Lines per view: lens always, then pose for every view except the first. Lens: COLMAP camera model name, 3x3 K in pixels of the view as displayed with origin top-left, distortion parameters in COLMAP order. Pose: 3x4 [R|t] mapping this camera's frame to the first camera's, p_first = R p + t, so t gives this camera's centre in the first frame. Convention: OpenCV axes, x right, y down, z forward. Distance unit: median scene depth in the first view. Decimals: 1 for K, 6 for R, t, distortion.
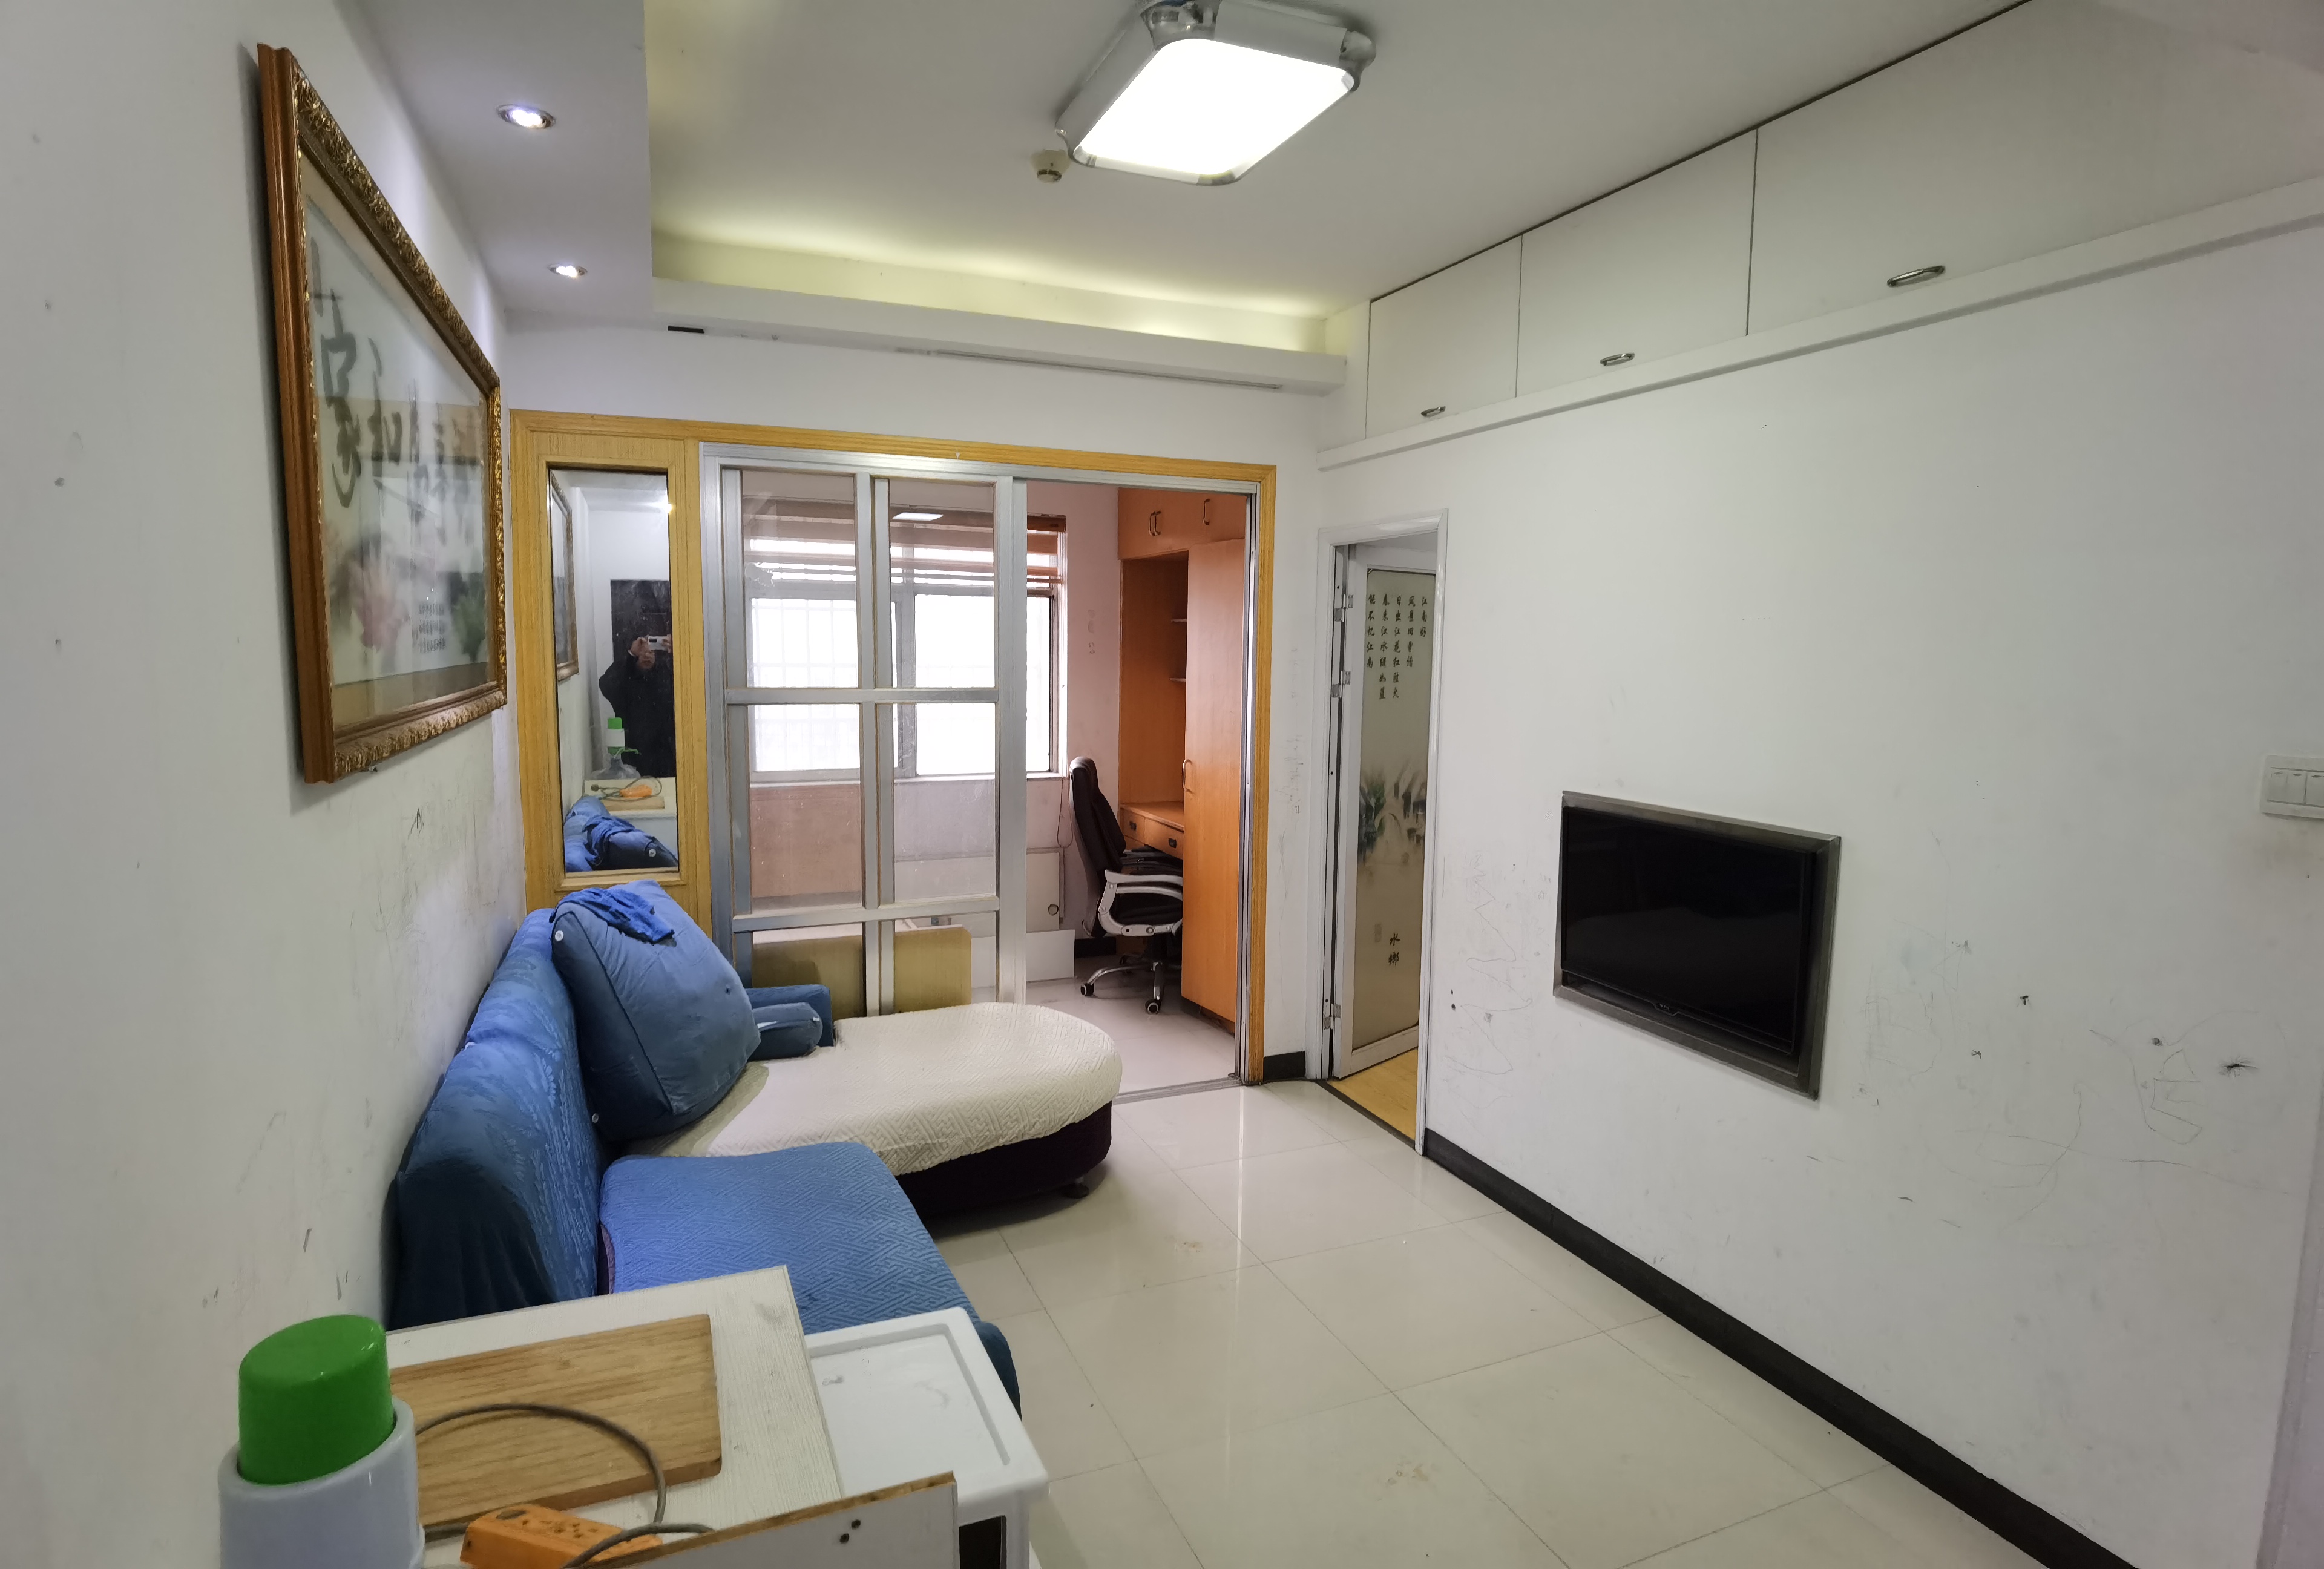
lens RADIAL K [[1218.8, 0, 1156.8], [0, 1218.8, 777.4], [0, 0, 1]] dist [-0.023645, 0.014645]
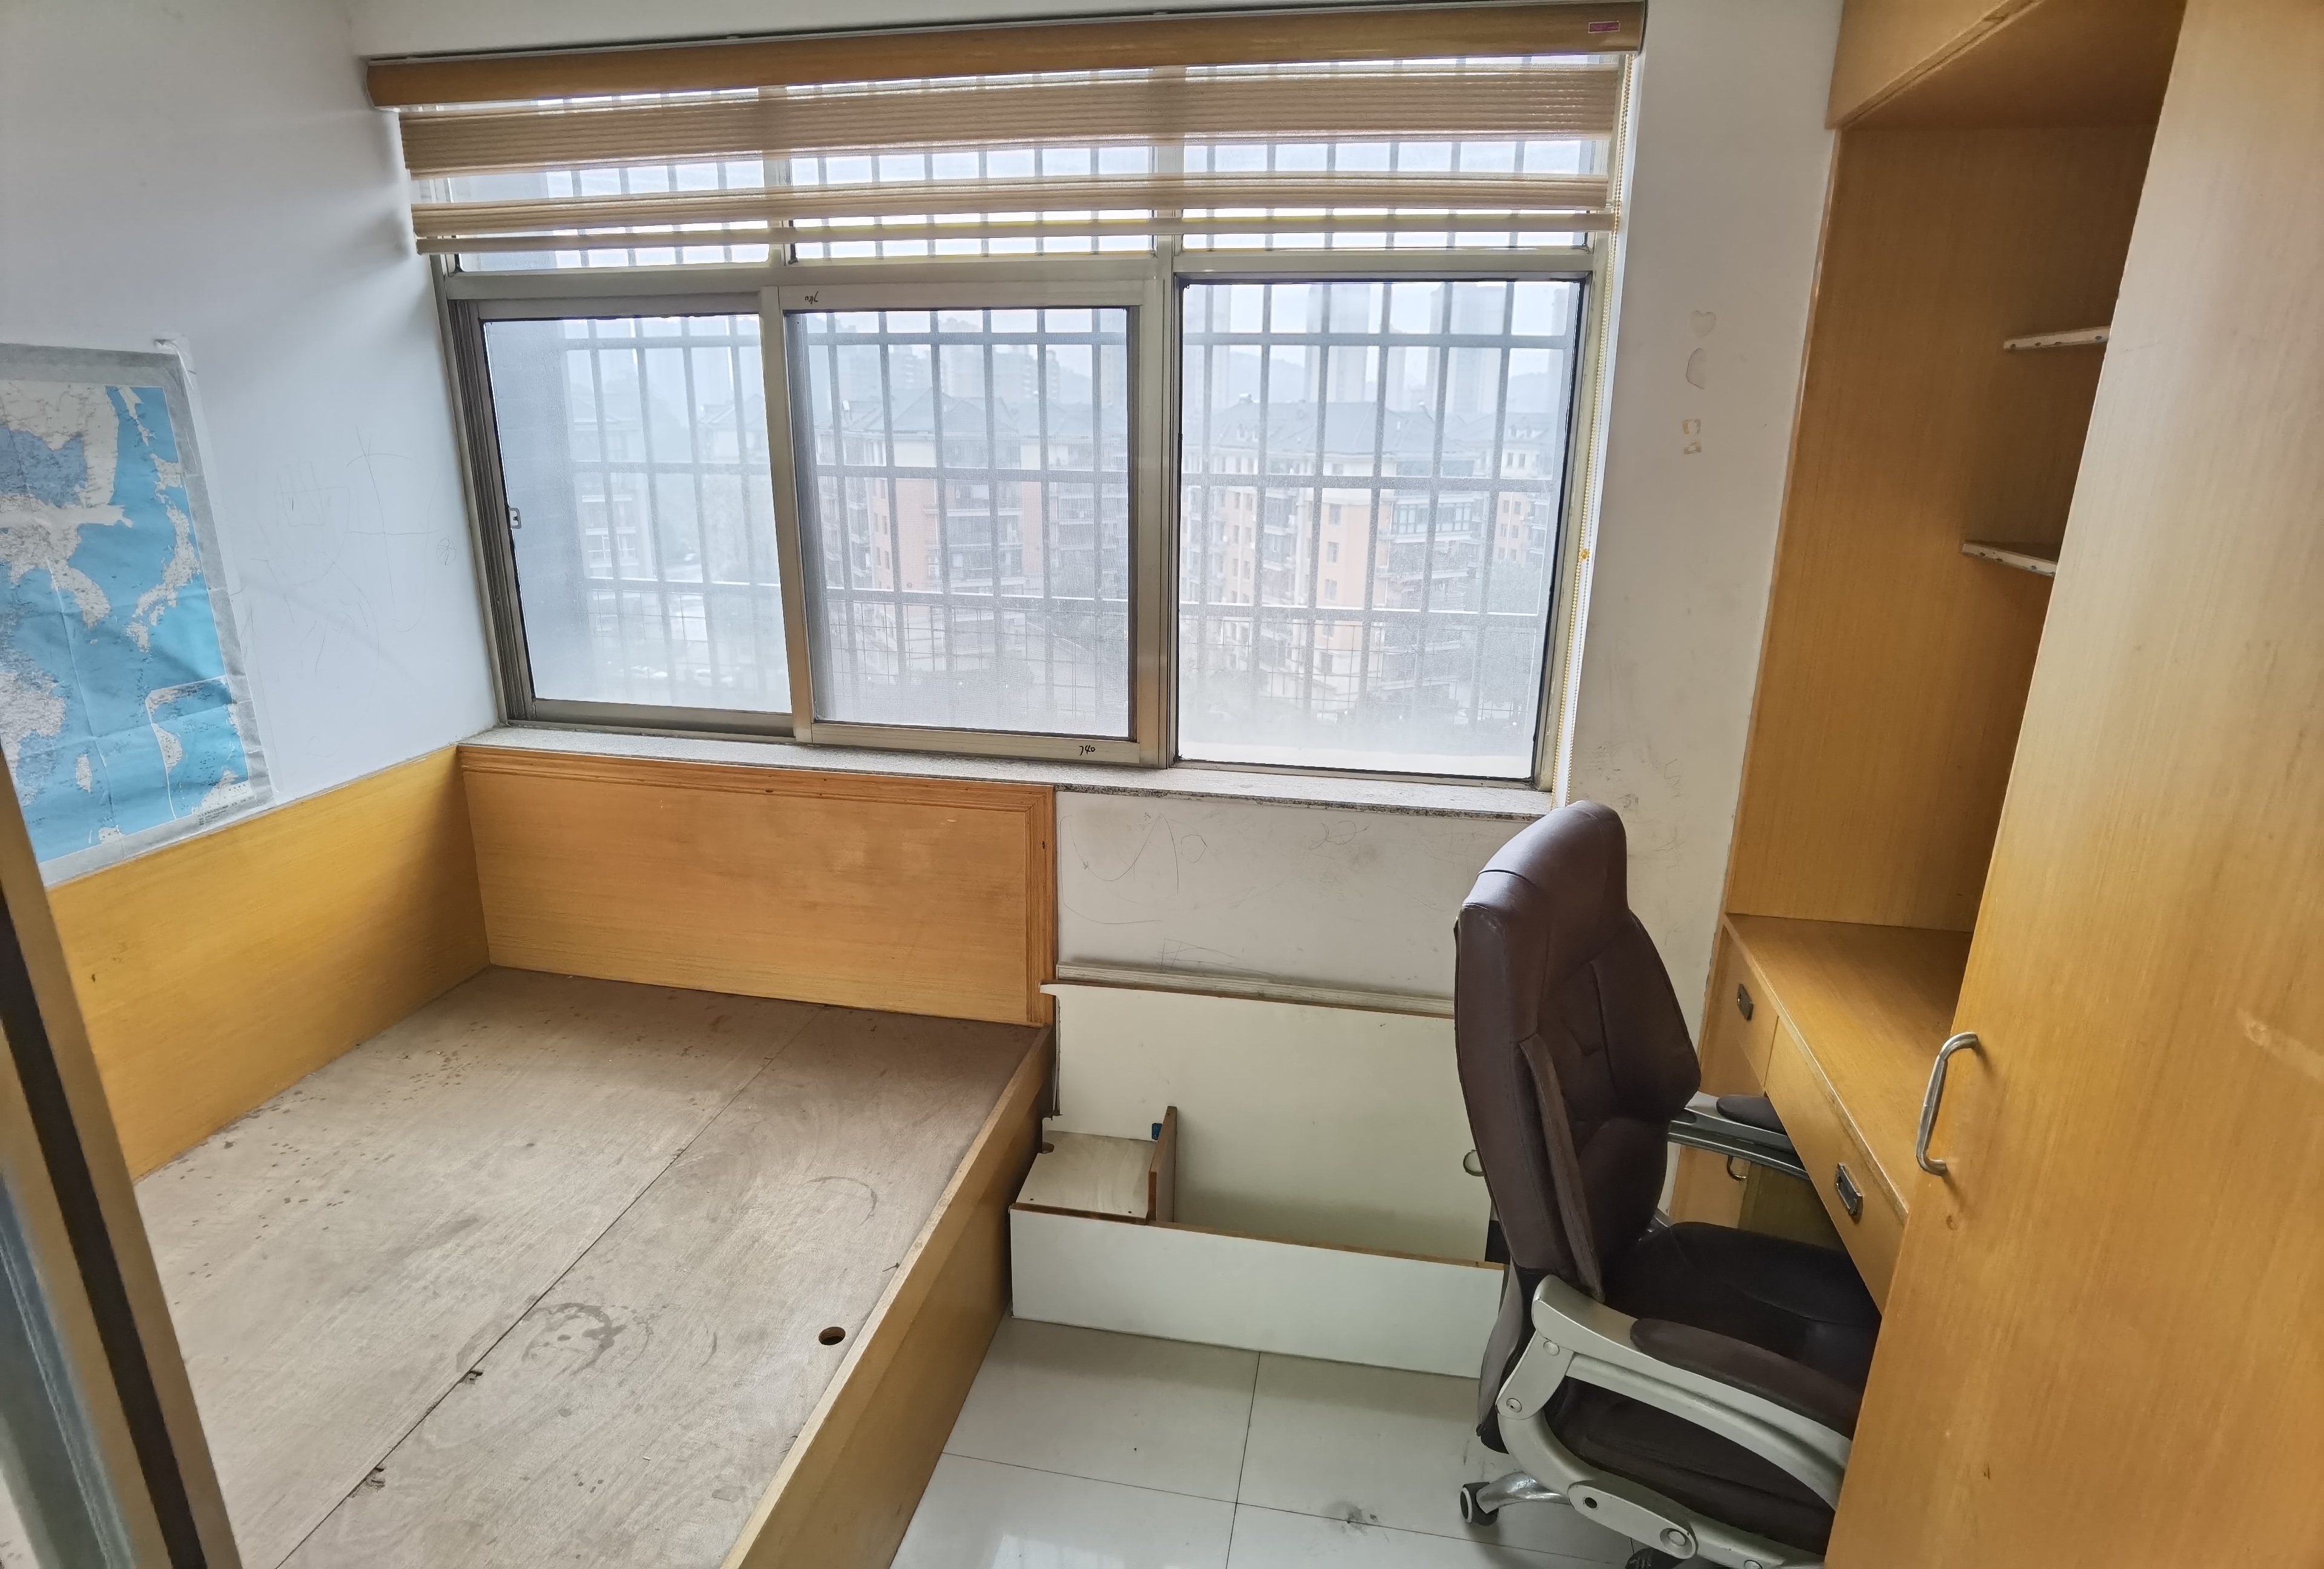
lens RADIAL K [[1218.8, 0, 1154.9], [0, 1218.8, 785.0], [0, 0, 1]] dist [-0.023645, 0.014645]
pose [[0.831035, 0.161256, -0.532332, 0.012509], [-0.065448, 0.978753, 0.194316, -0.071596], [0.552356, -0.126644, 0.823932, 0.661312]]
